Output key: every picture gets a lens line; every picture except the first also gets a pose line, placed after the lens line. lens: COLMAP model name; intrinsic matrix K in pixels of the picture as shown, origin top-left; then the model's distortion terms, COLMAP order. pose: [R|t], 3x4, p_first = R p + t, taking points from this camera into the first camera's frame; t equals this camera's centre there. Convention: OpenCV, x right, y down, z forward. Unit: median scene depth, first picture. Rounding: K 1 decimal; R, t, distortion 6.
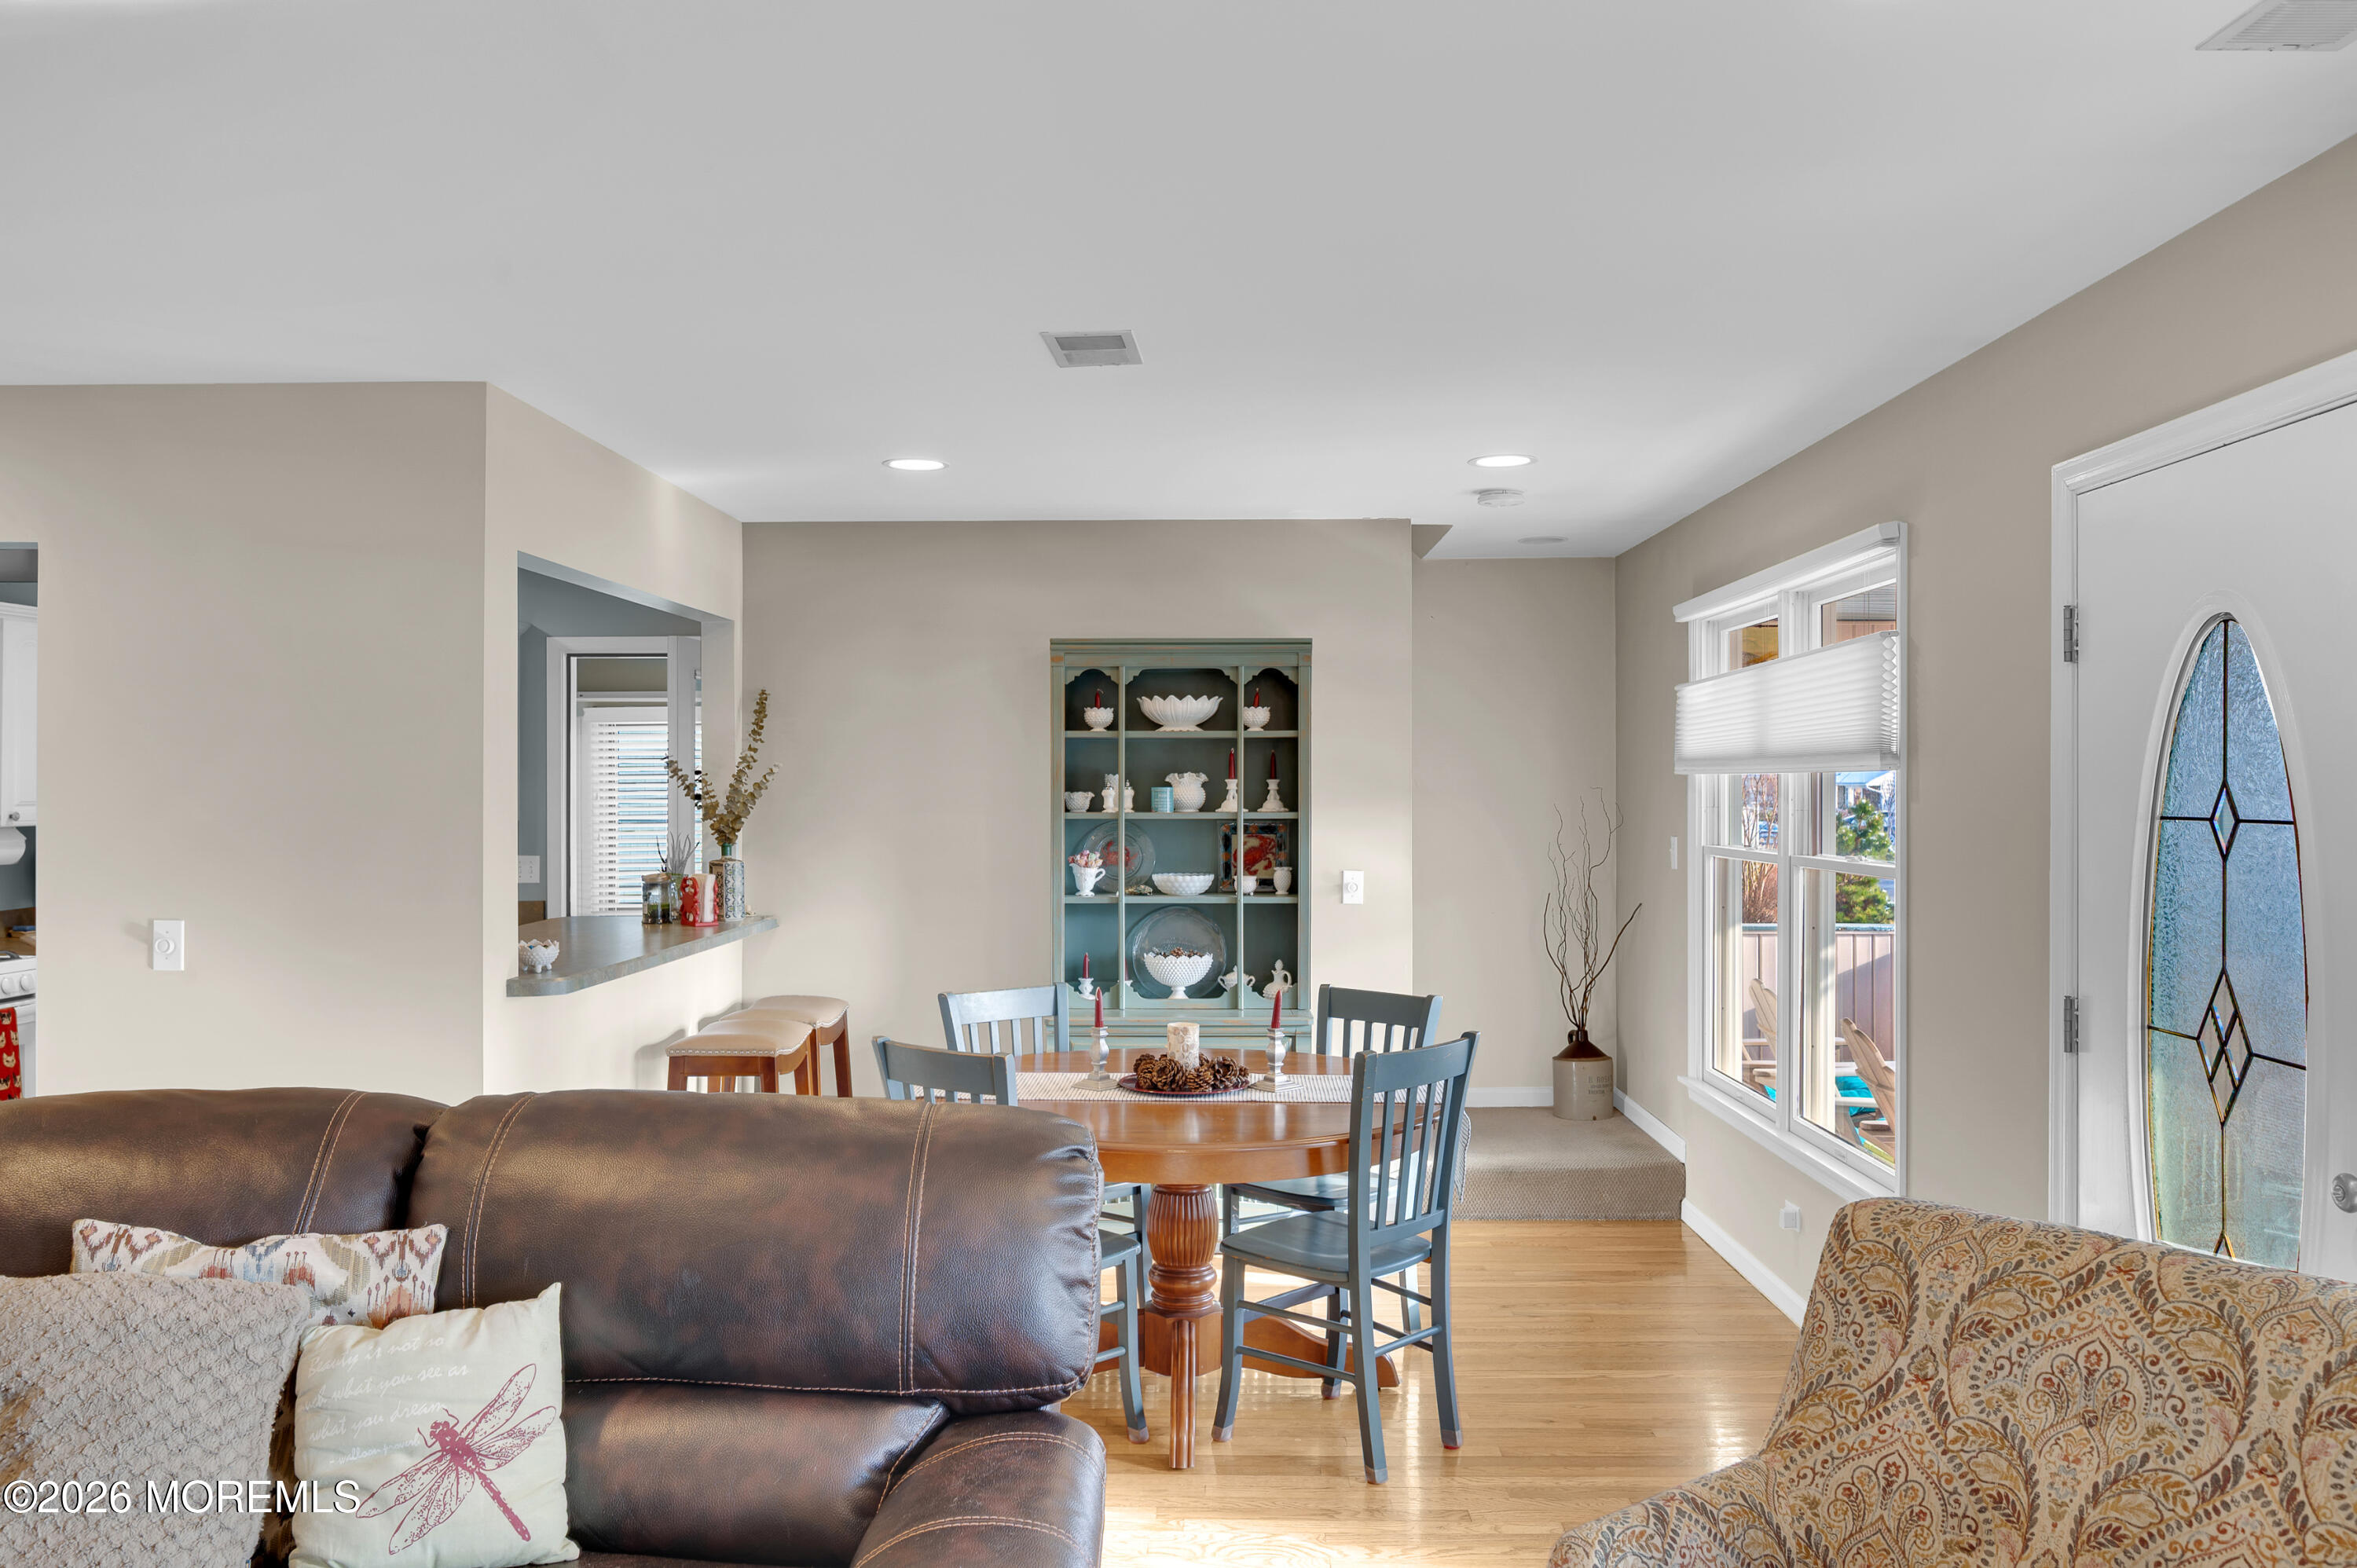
lens RADIAL K [[1759.4, 0, 1185.0], [0, 1759.4, 788.5], [0, 0, 1]] dist [0.001171, -0.001466]
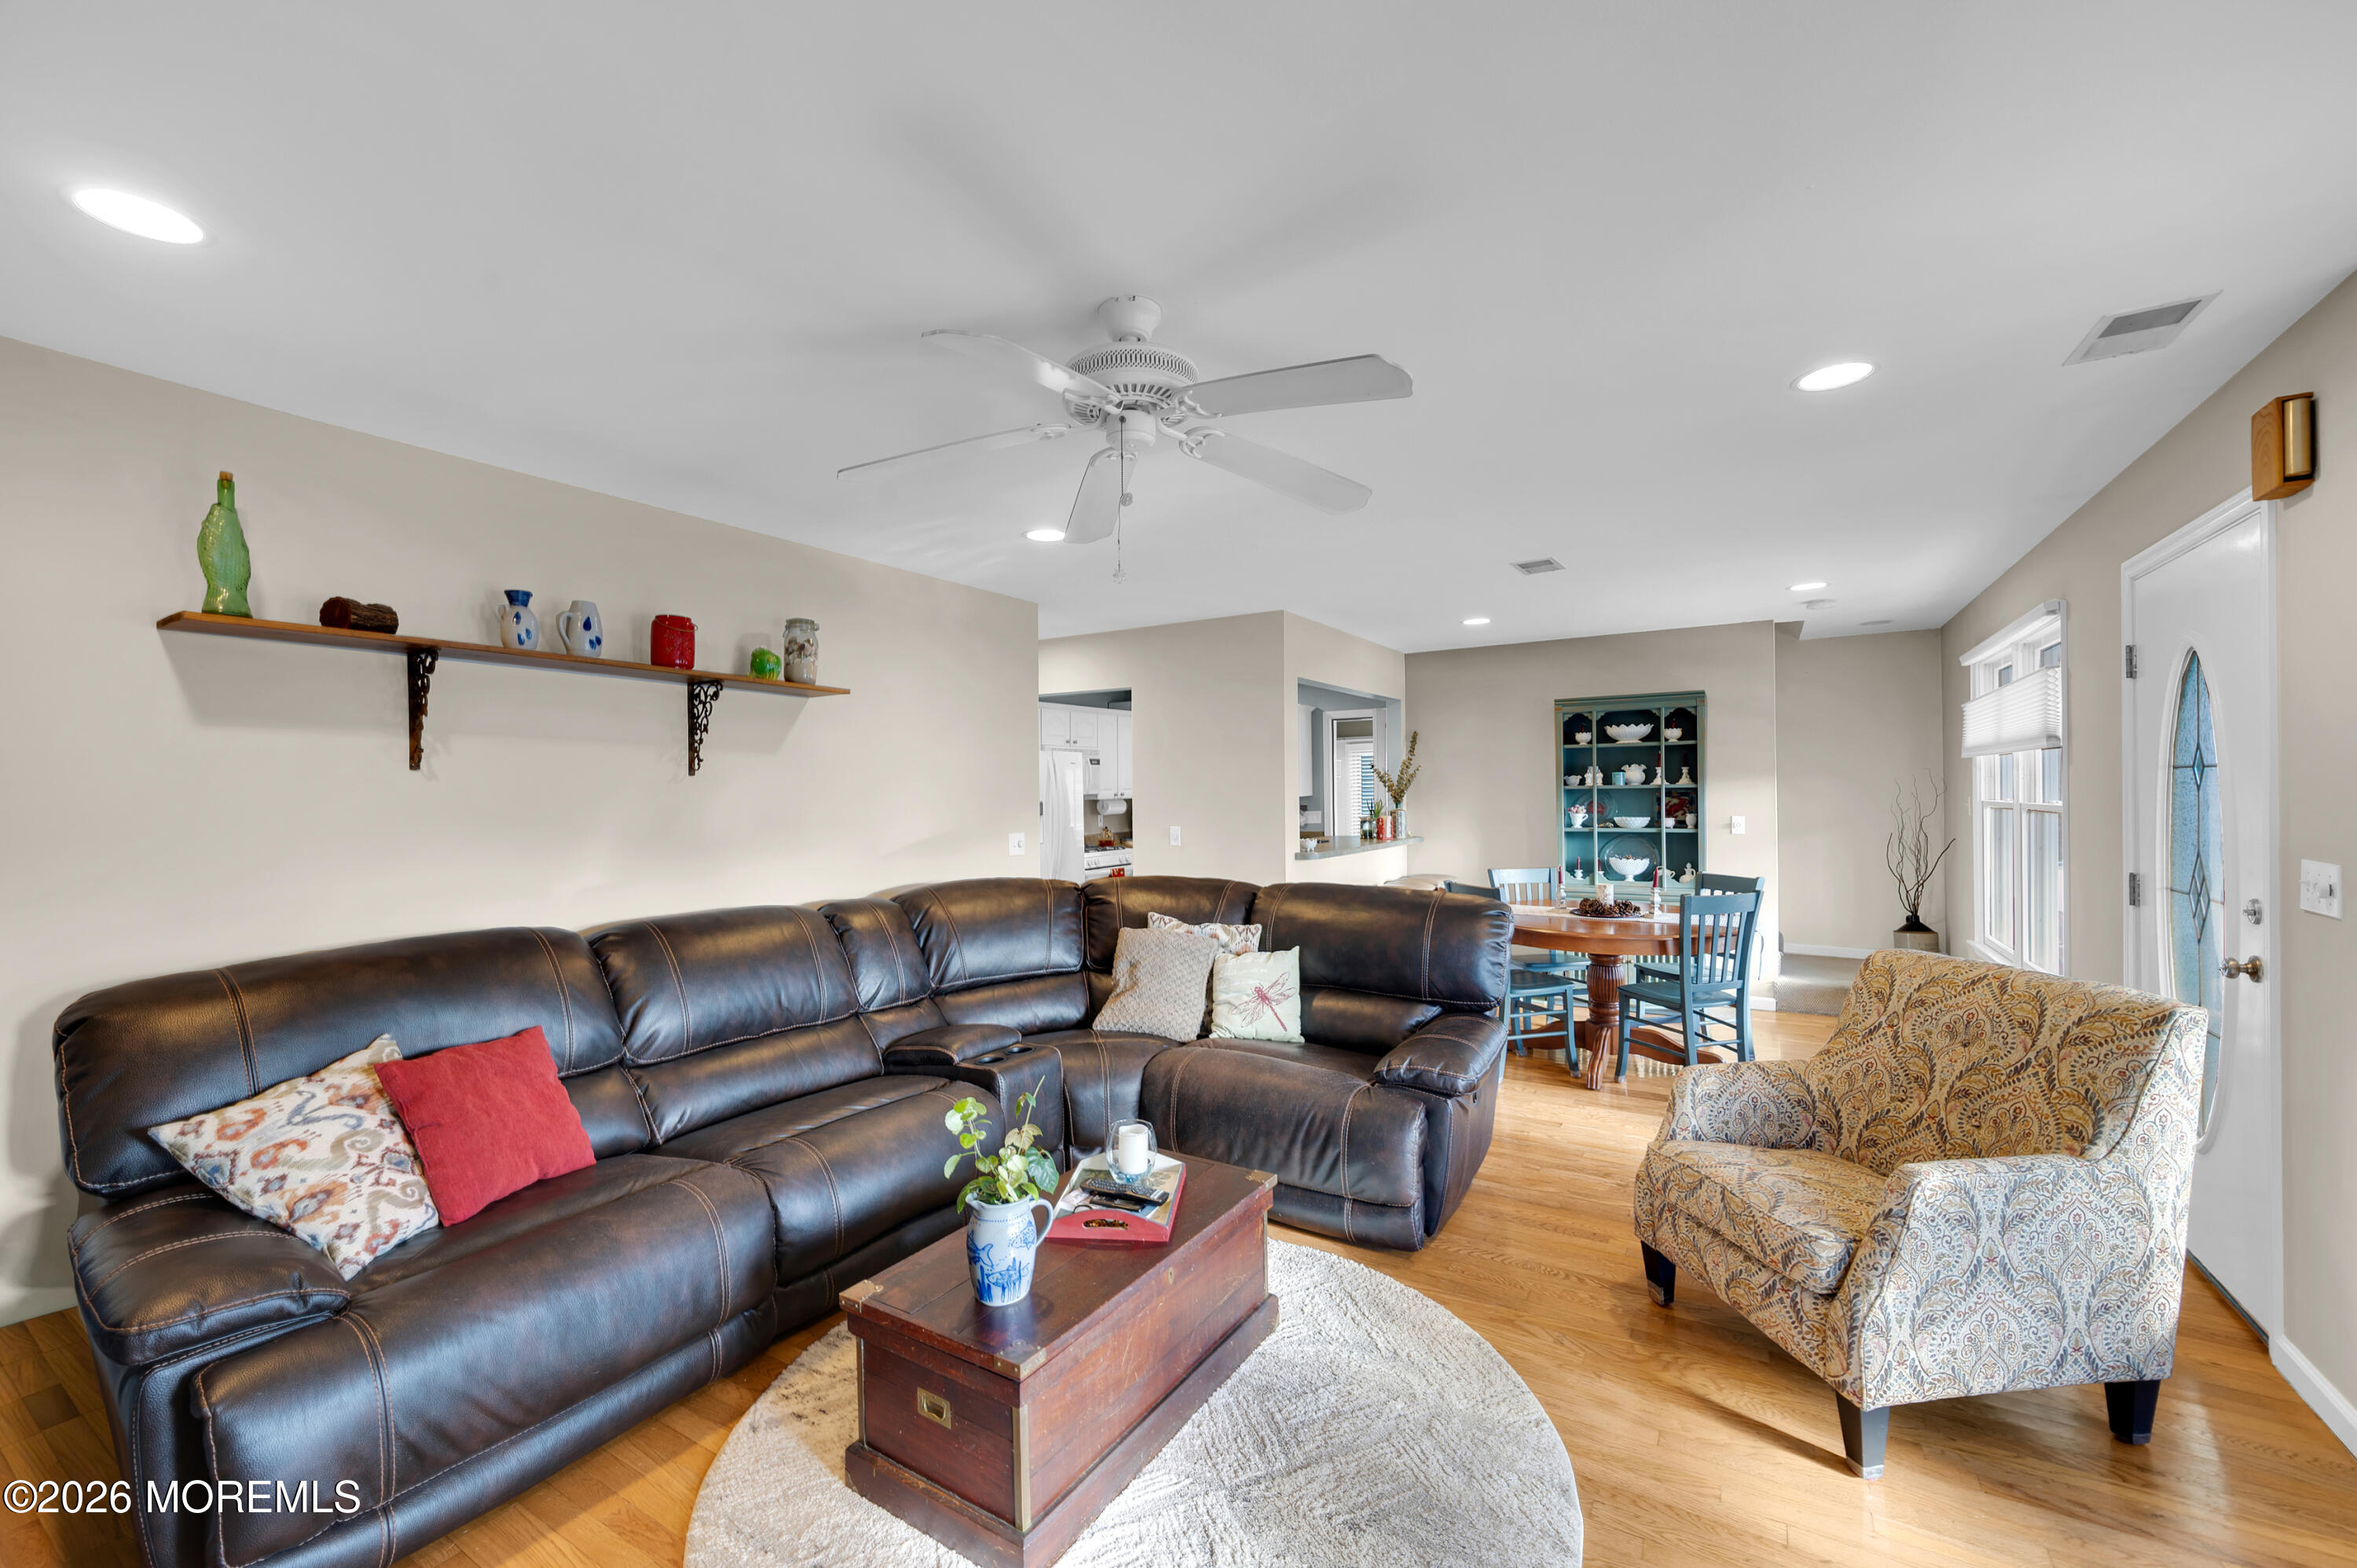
lens RADIAL K [[930.5, 0, 1168.7], [0, 930.5, 790.6], [0, 0, 1]] dist [0.011889, -0.003330]
pose [[0.861438, -0.011178, -0.507740, 0.095943], [0.012692, 0.999919, -0.000480, 0.016125], [0.507705, -0.006031, 0.861510, -0.161233]]
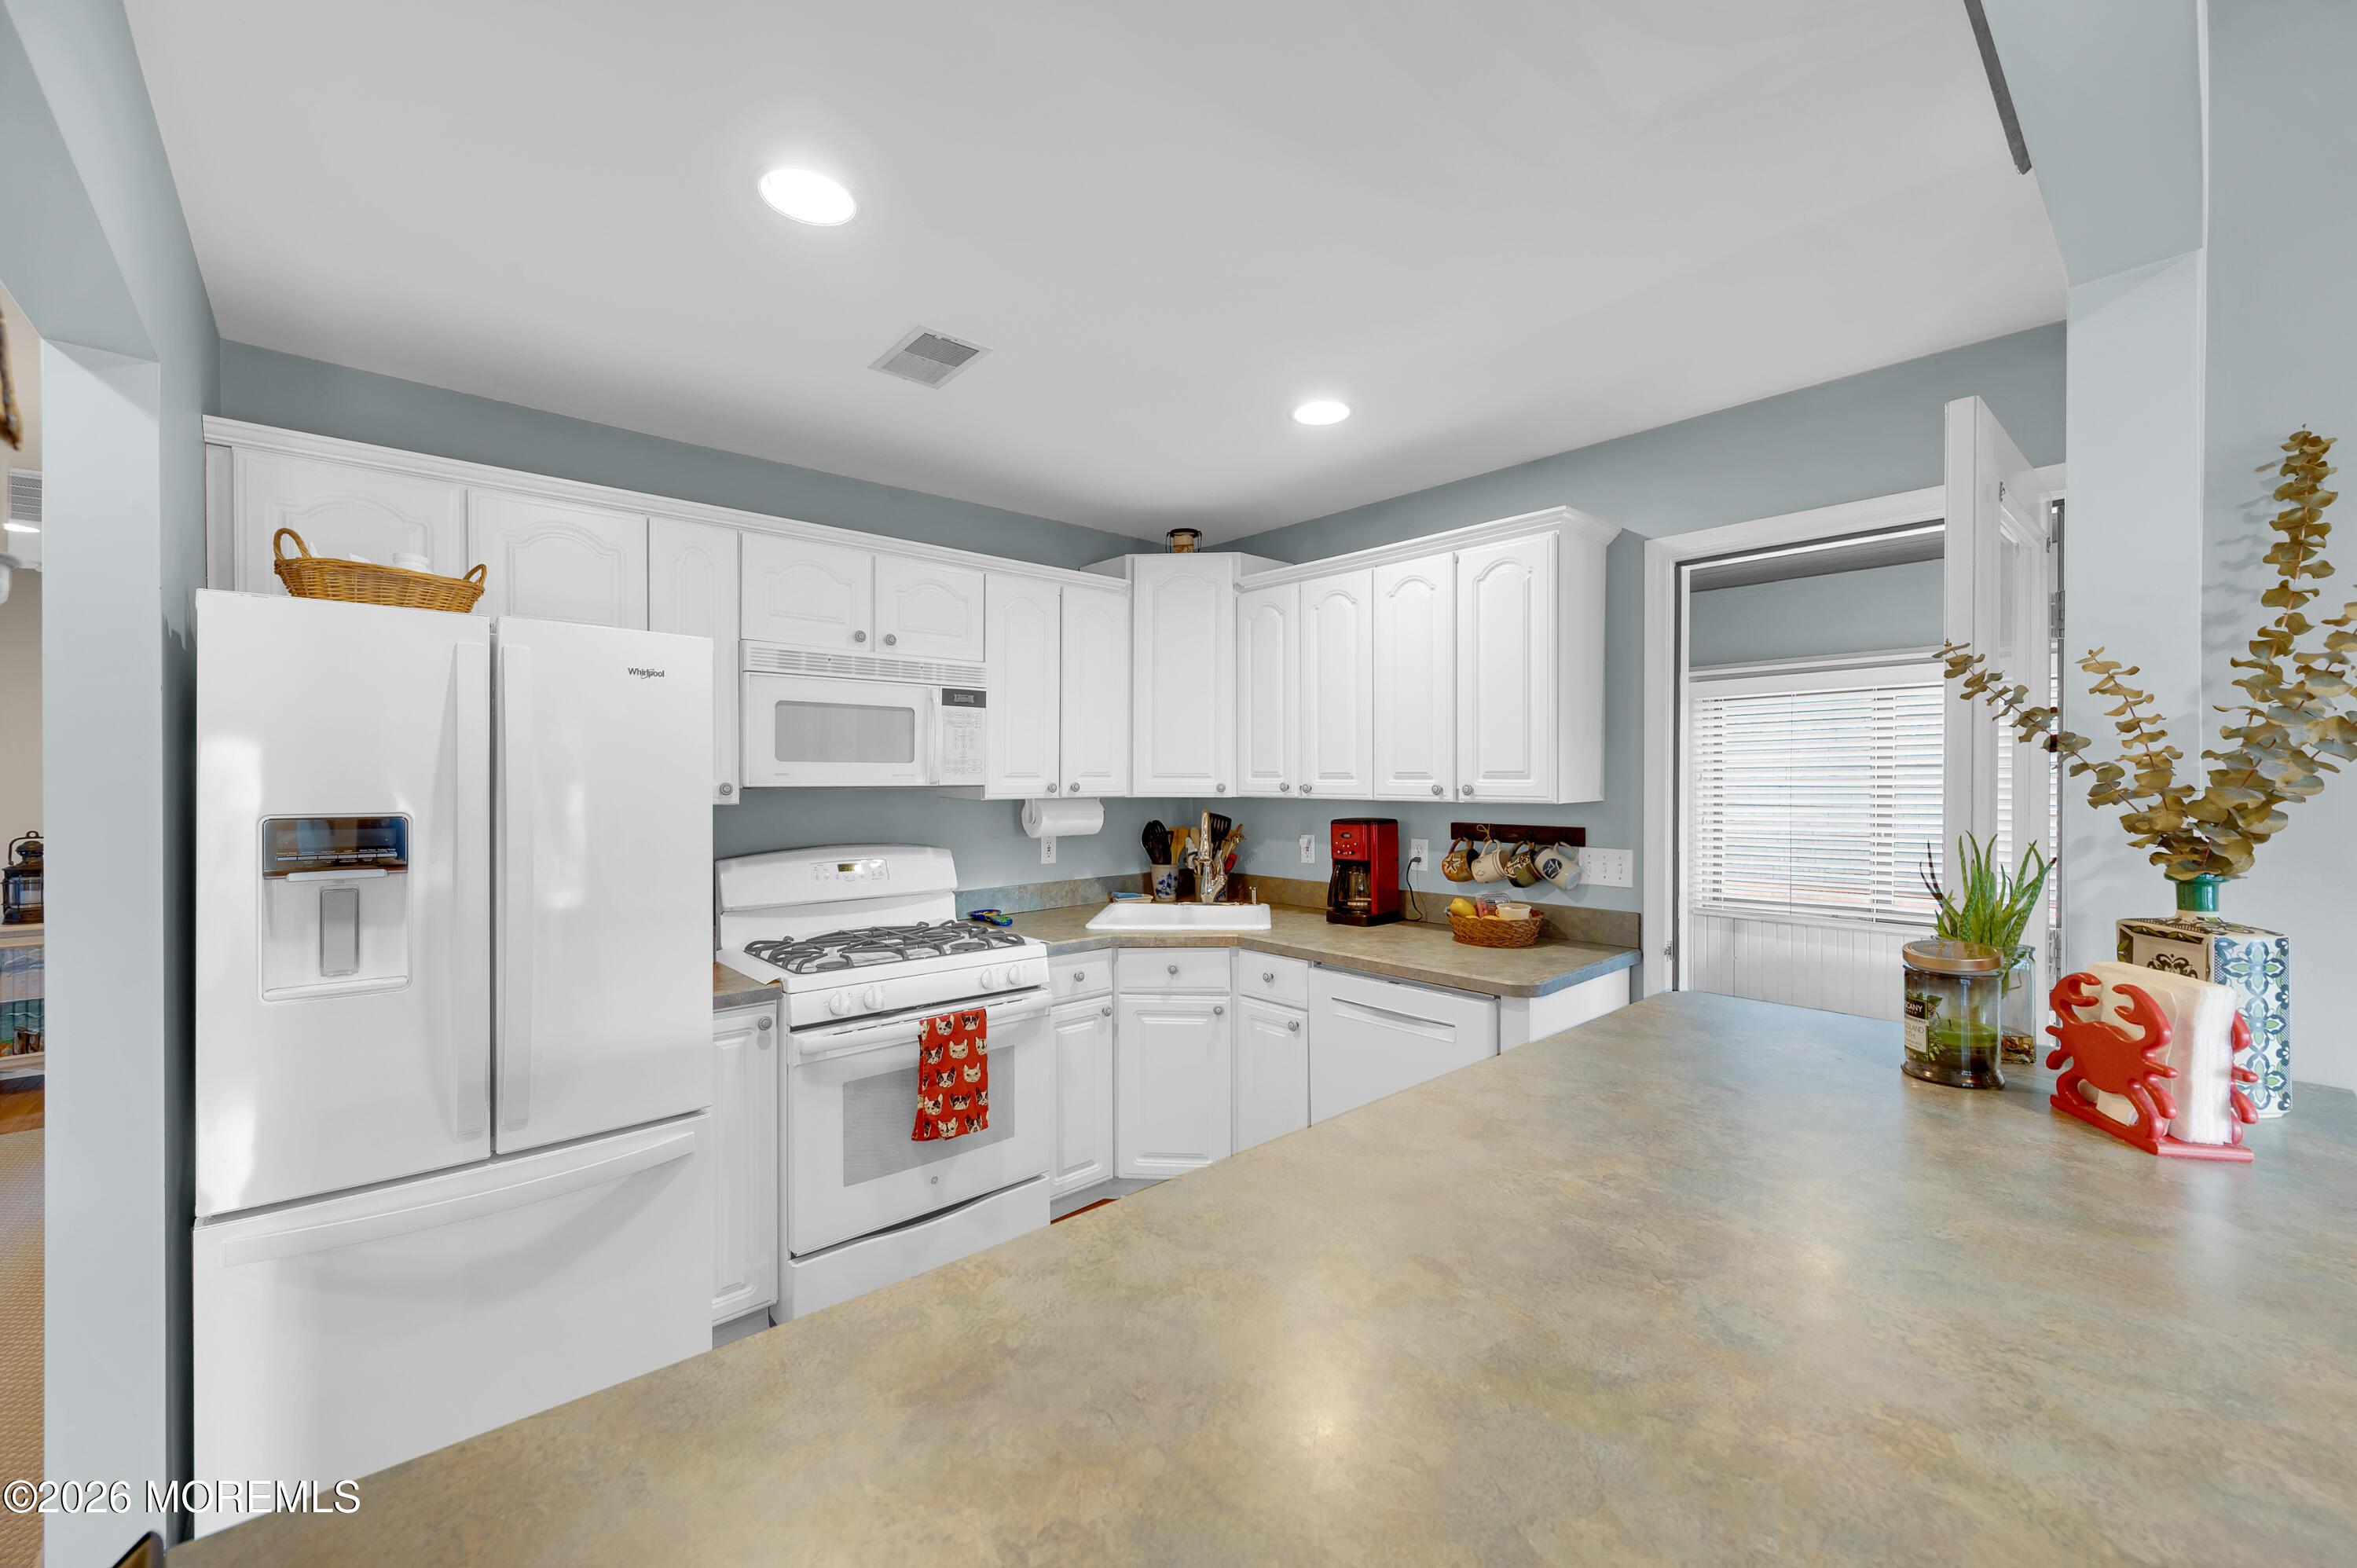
lens RADIAL K [[930.5, 0, 1174.5], [0, 930.5, 788.0], [0, 0, 1]] dist [0.011889, -0.003330]
pose [[0.685466, 0.005405, -0.728085, -0.320719], [-0.002250, 0.999983, 0.005304, 0.017161], [0.728101, -0.001998, 0.685466, 0.887376]]
